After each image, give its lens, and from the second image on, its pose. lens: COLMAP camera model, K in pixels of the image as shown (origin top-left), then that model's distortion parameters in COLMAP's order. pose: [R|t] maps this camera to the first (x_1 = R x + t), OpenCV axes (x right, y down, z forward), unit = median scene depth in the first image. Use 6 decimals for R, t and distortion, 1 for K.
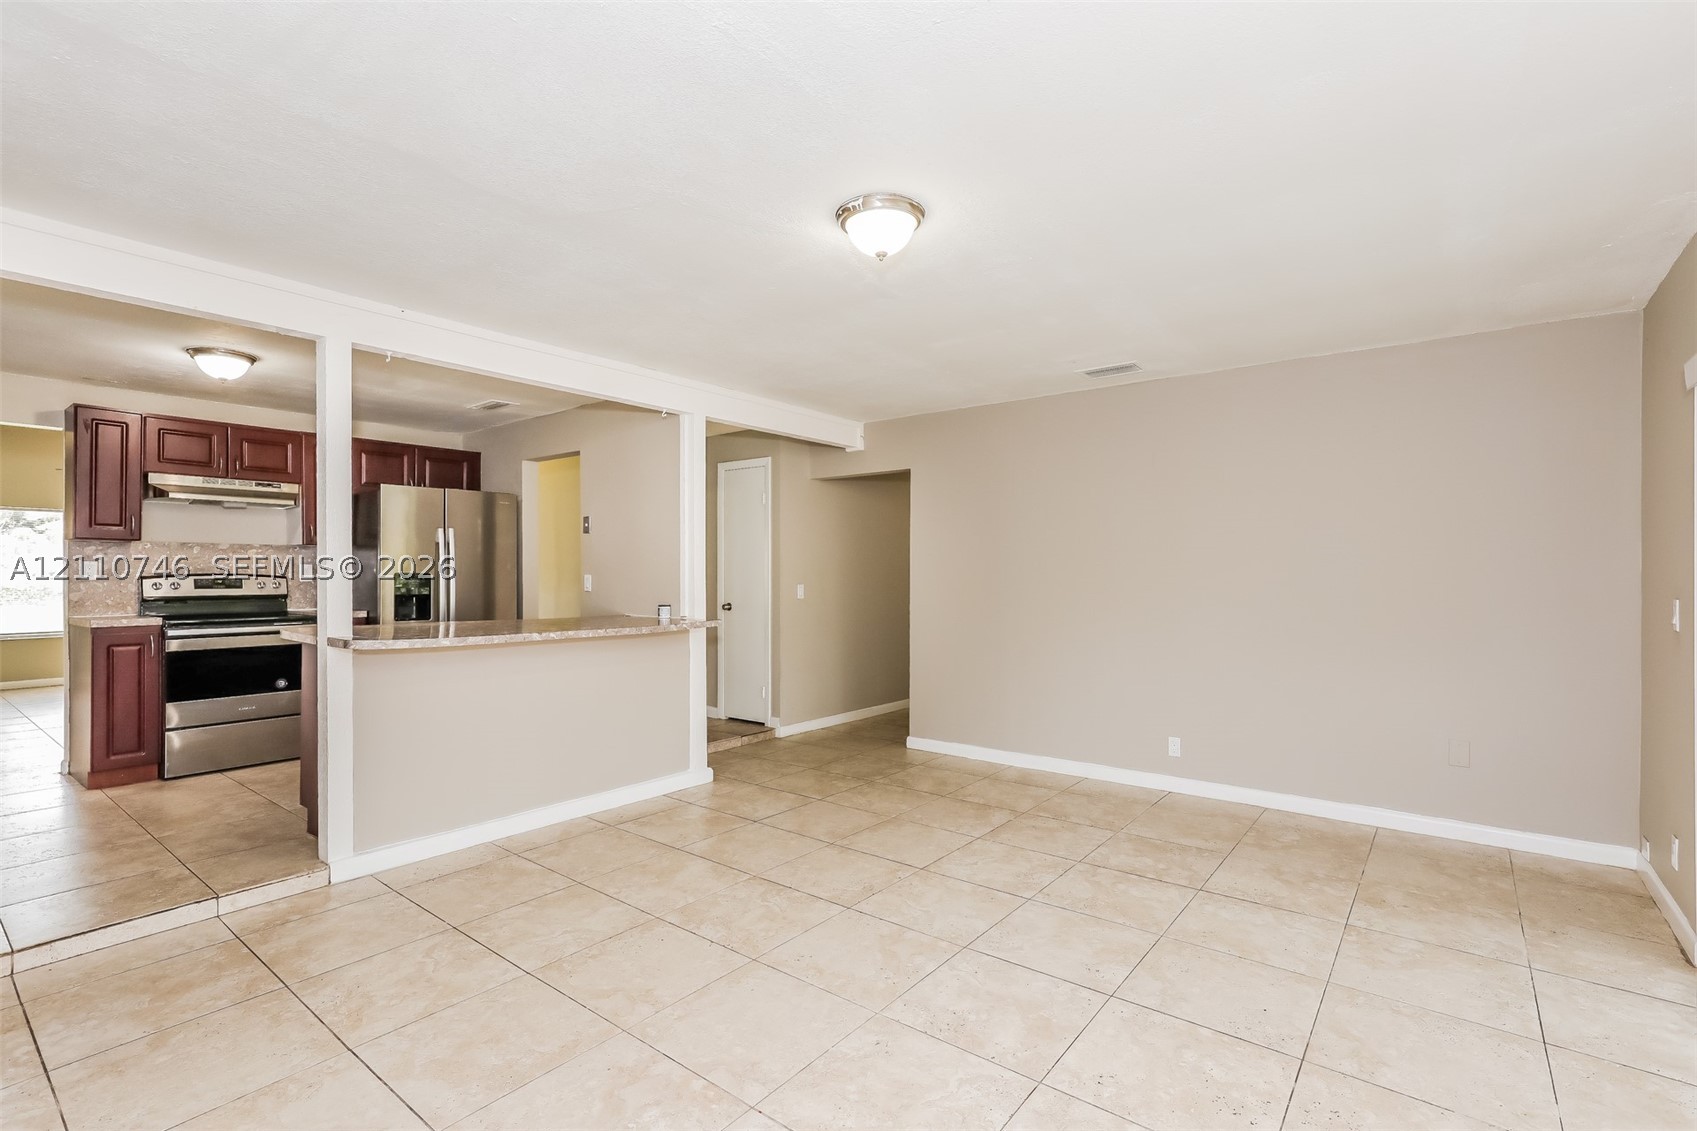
lens RADIAL K [[775.6, 0, 847.2], [0, 775.6, 571.5], [0, 0, 1]] dist [0.004459, 0.001052]
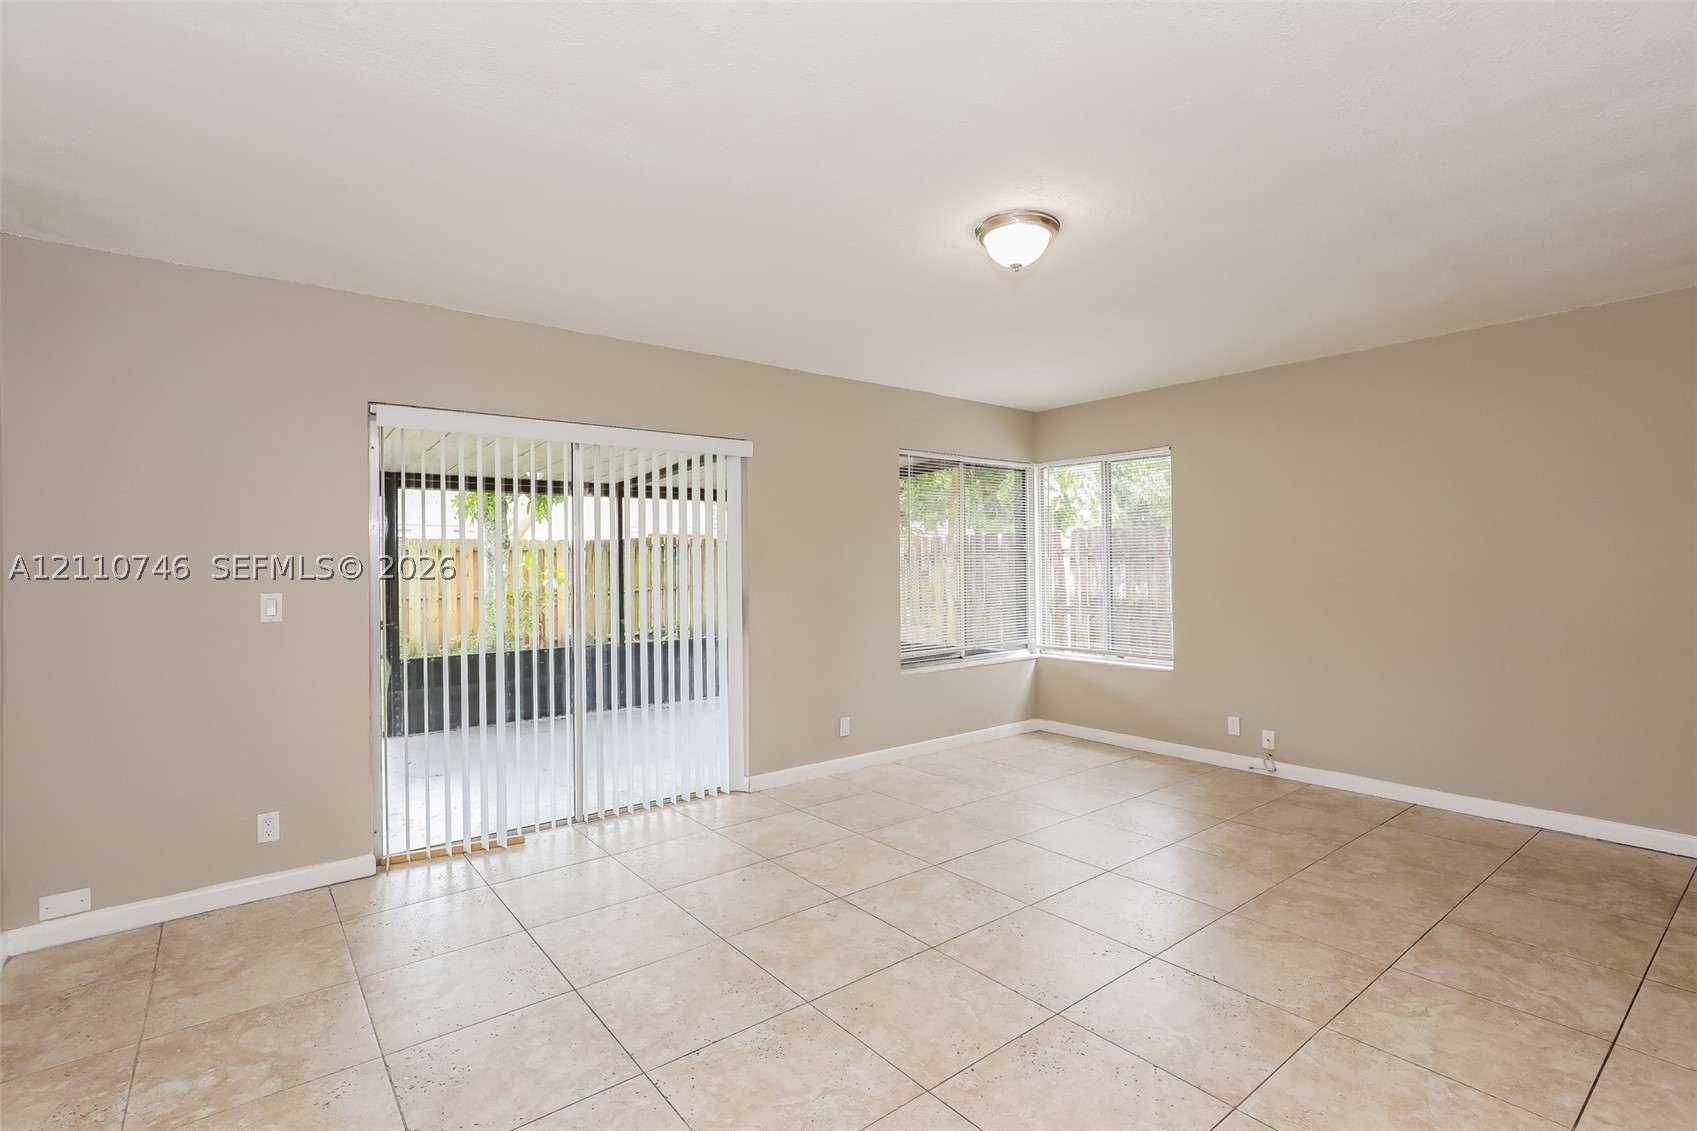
lens RADIAL K [[775.6, 0, 849.9], [0, 775.6, 564.7], [0, 0, 1]] dist [0.004459, 0.001052]
pose [[-0.972260, 0.007021, 0.233799, 0.017331], [0.007326, 0.999973, 0.000436, 0.000651], [-0.233790, 0.002137, -0.972285, 1.702656]]
